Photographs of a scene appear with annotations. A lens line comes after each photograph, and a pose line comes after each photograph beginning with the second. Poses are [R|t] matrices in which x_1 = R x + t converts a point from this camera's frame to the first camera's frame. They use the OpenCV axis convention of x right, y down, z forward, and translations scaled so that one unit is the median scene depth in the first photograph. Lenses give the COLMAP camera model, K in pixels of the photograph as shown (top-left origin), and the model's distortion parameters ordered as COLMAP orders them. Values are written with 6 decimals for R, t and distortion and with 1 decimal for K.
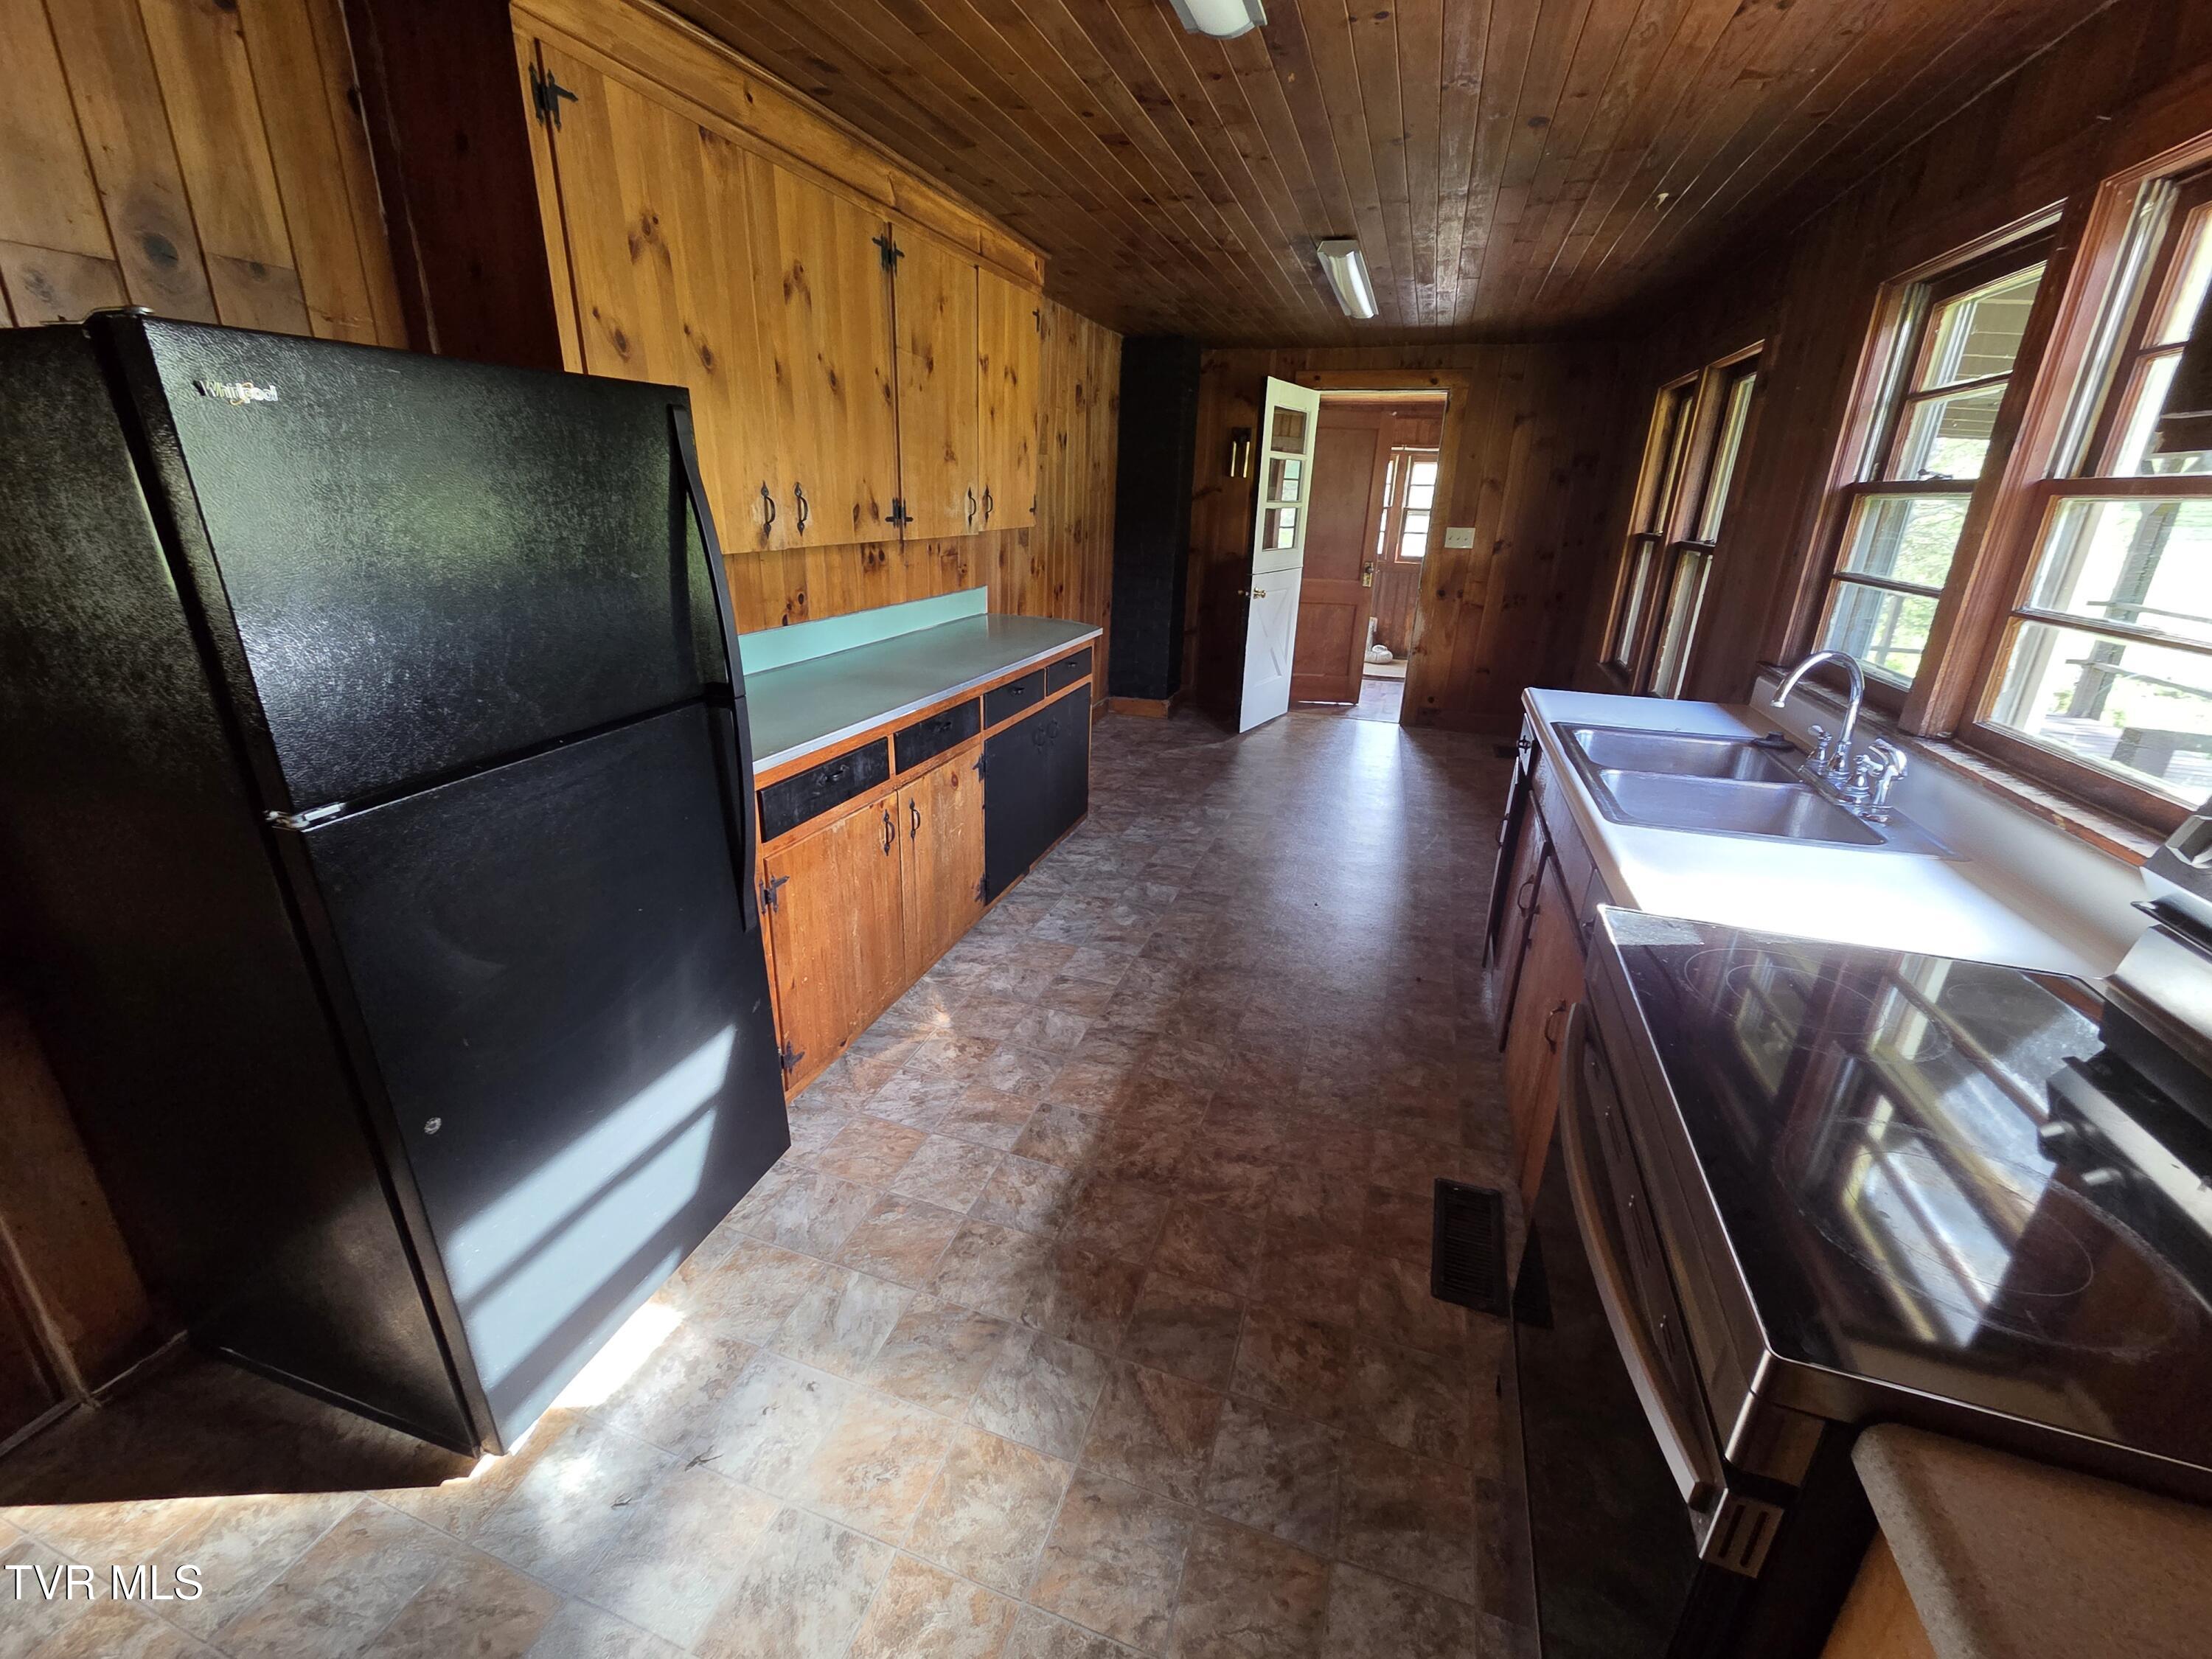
lens RADIAL K [[900.6, 0, 1116.6], [0, 900.6, 812.9], [0, 0, 1]] dist [0.000167, -0.000111]
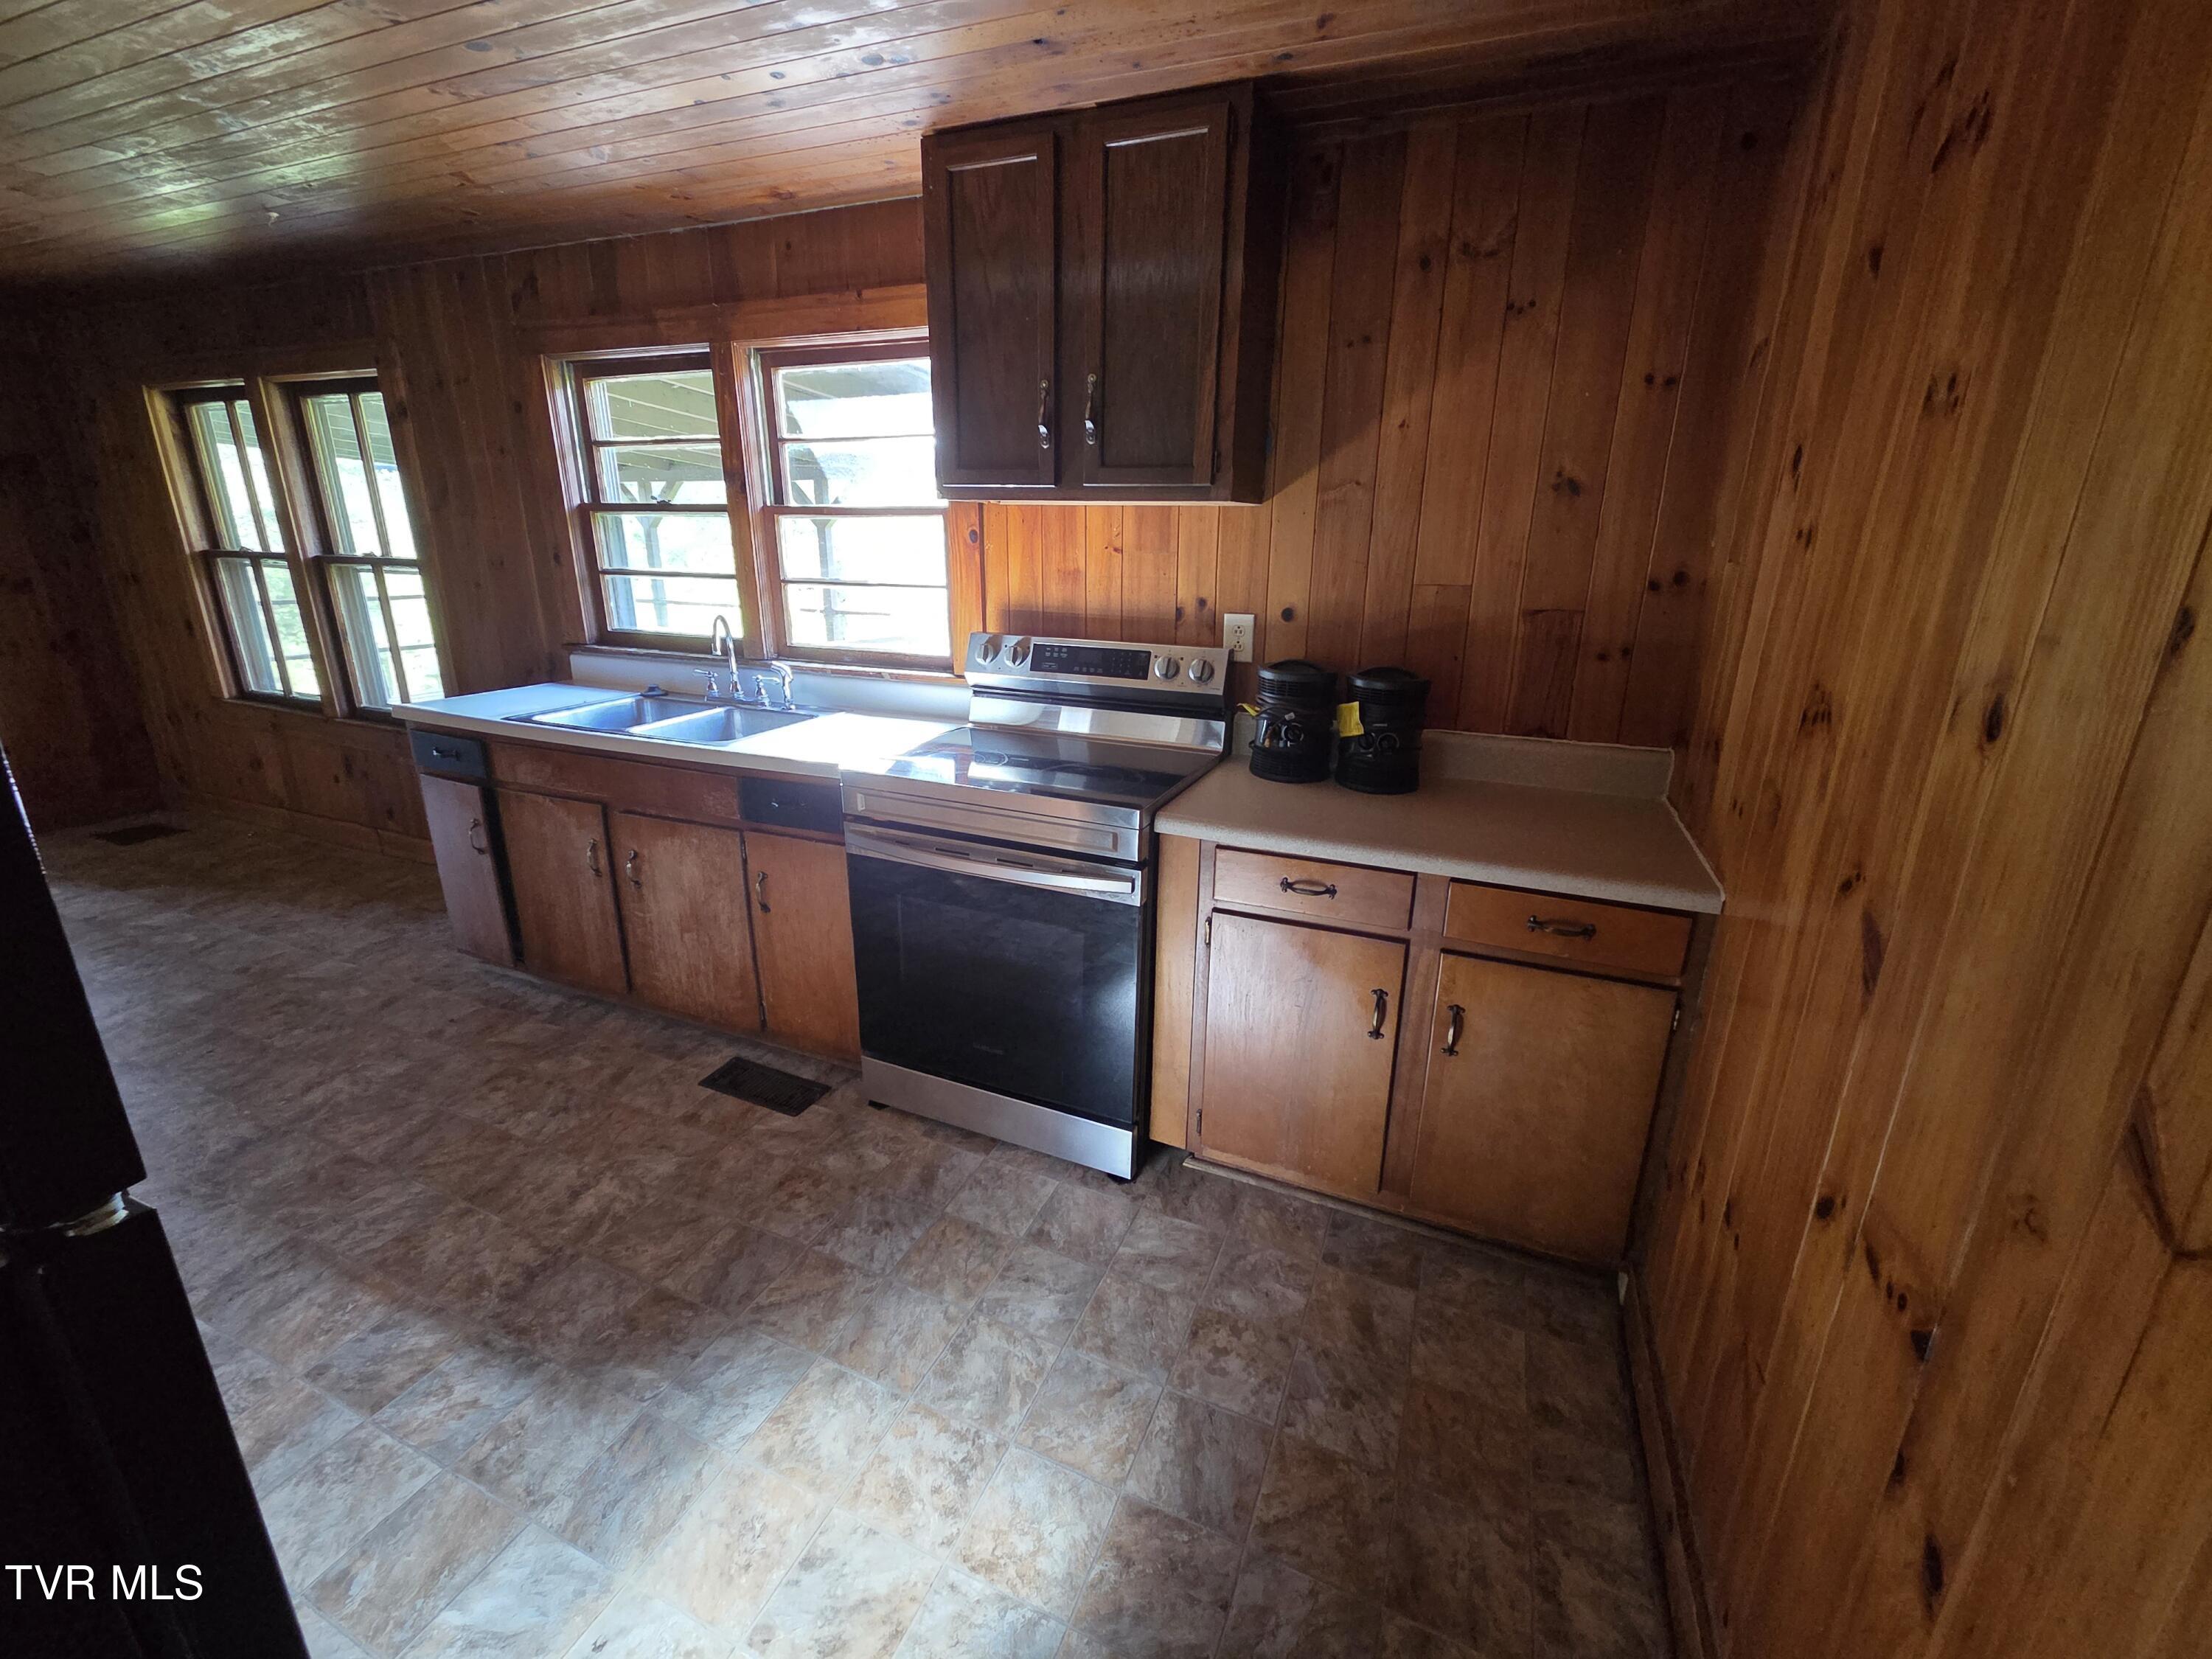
lens RADIAL K [[900.6, 0, 1116.6], [0, 900.6, 812.9], [0, 0, 1]] dist [0.000167, -0.000111]
pose [[0.067042, -0.313232, 0.947307, -0.626134], [0.322363, 0.905323, 0.276535, -0.070410], [-0.944239, 0.286837, 0.161669, 0.180635]]
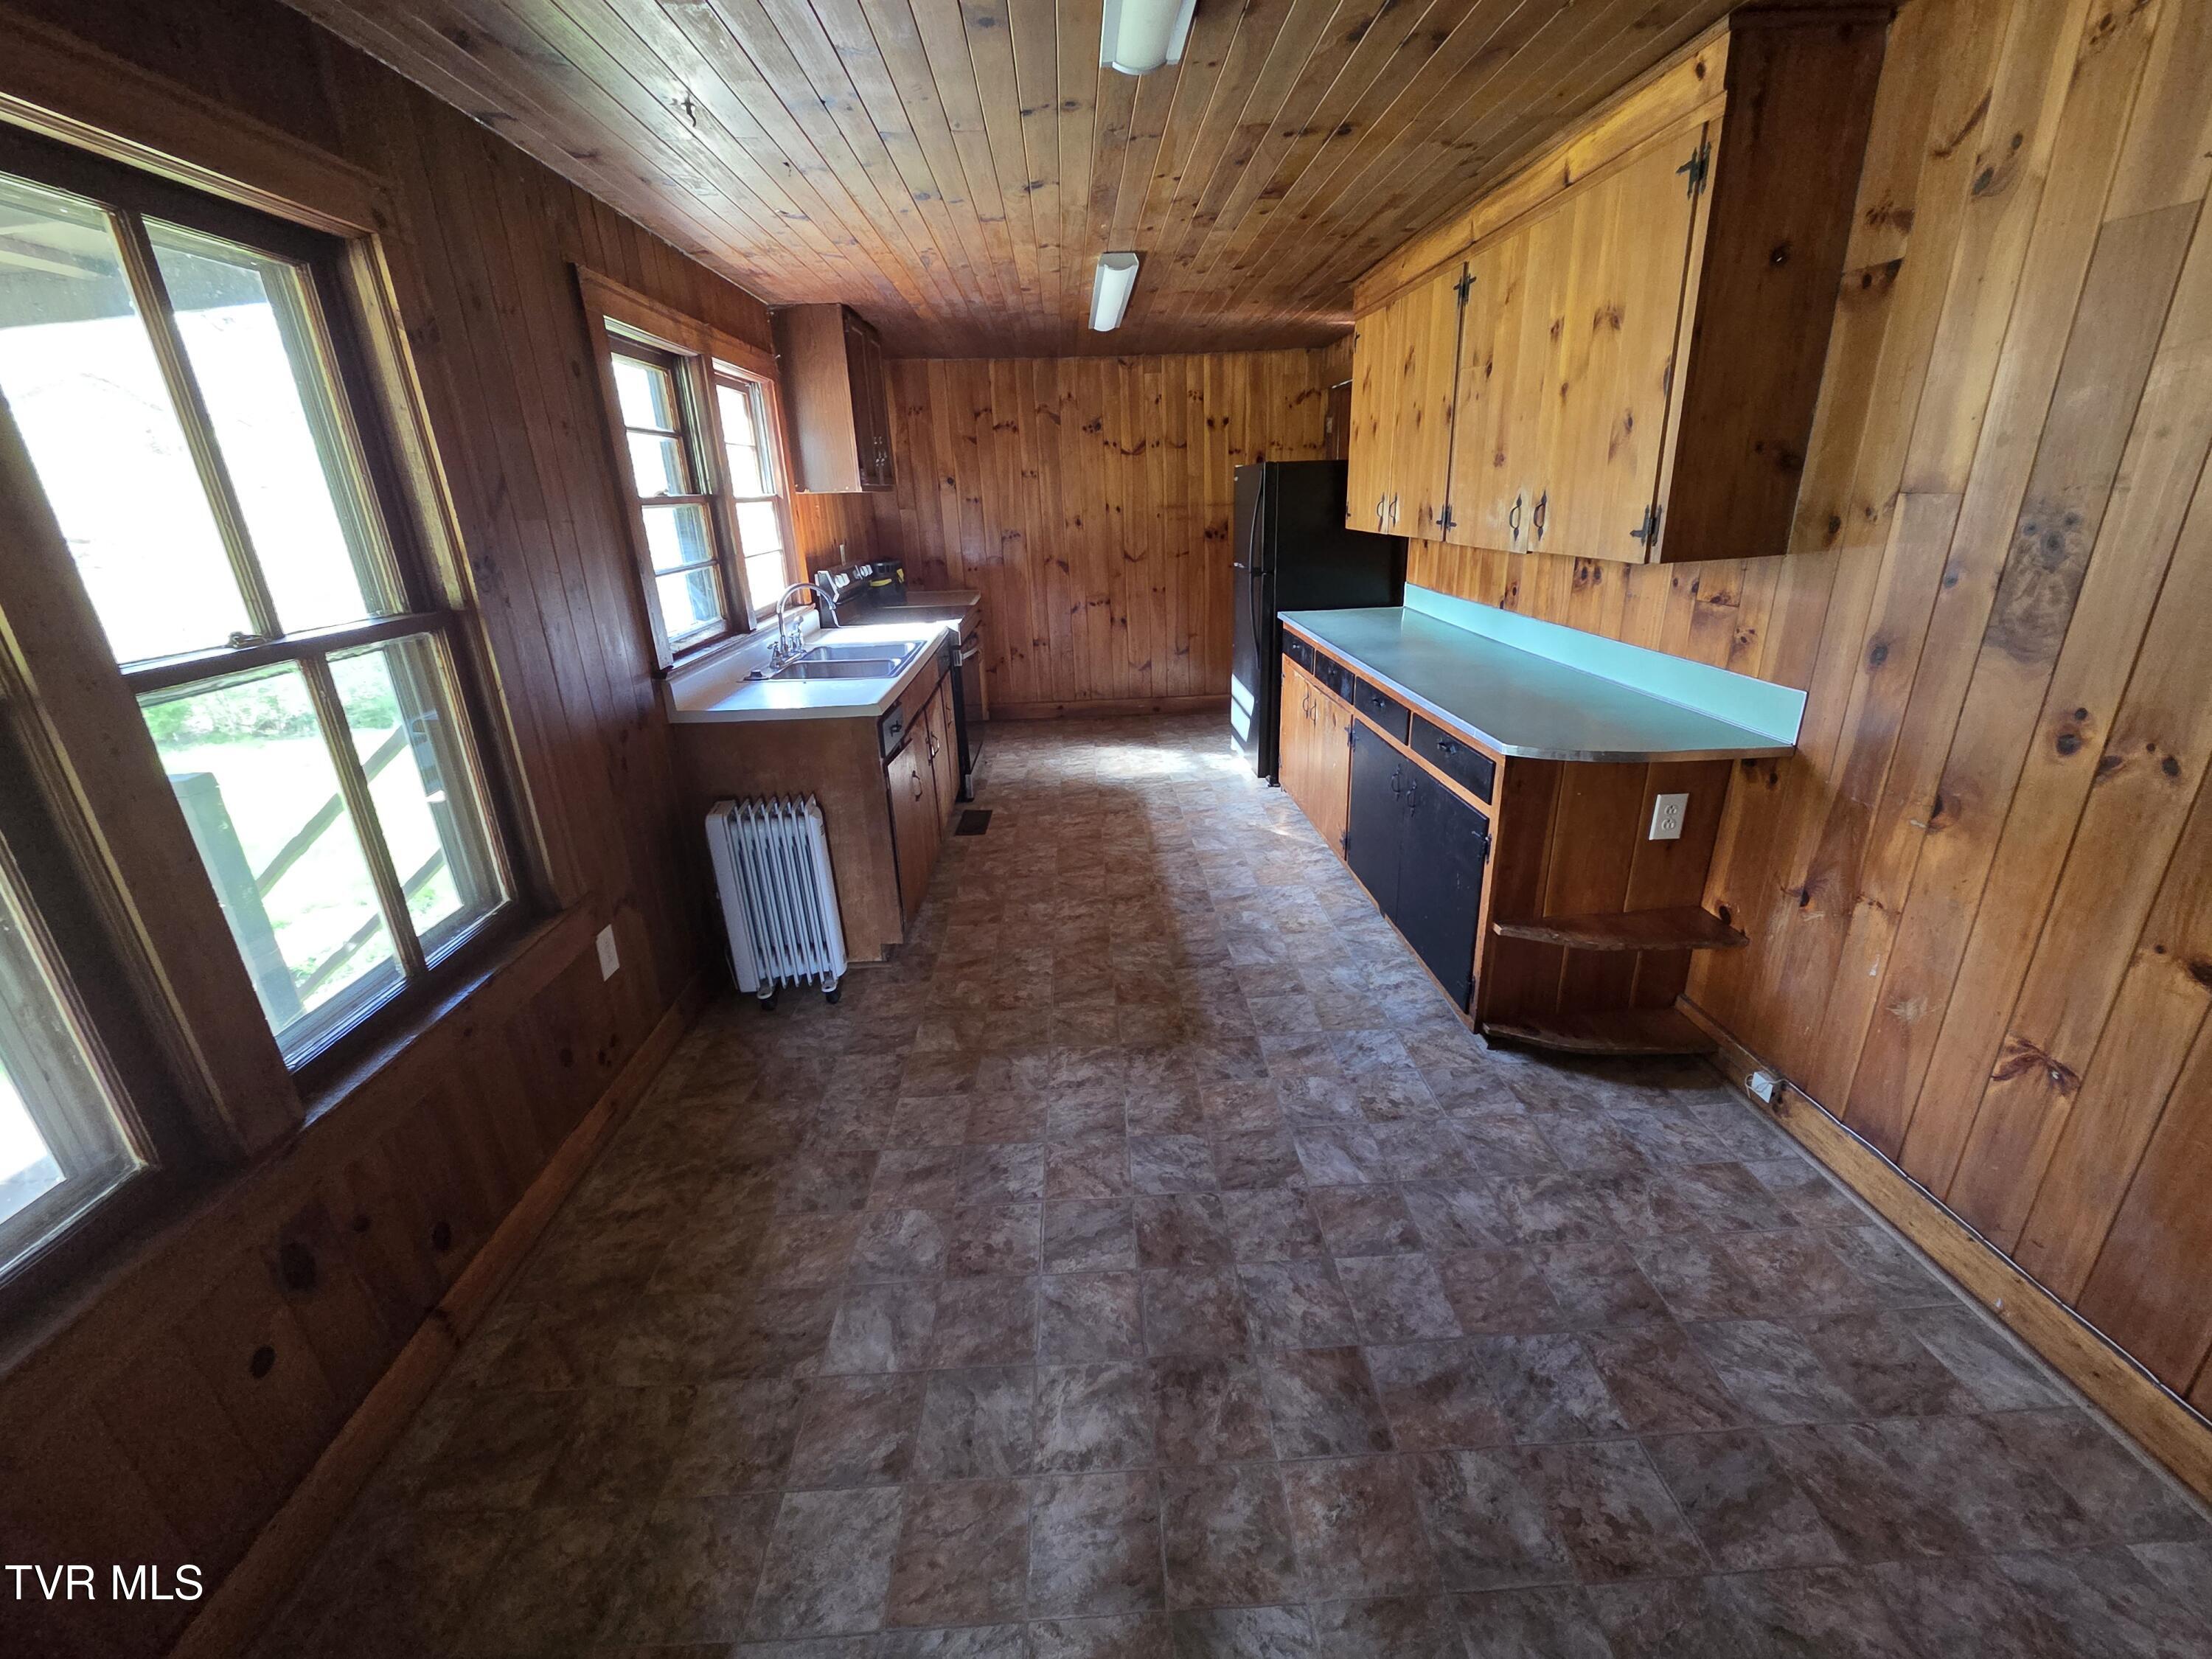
lens RADIAL K [[900.6, 0, 1116.6], [0, 900.6, 812.9], [0, 0, 1]] dist [0.000167, -0.000111]
pose [[-0.931356, 0.127107, -0.341203, 0.772102], [-0.116403, 0.783970, 0.609788, -0.923580], [0.345001, 0.607647, -0.715359, 2.551250]]
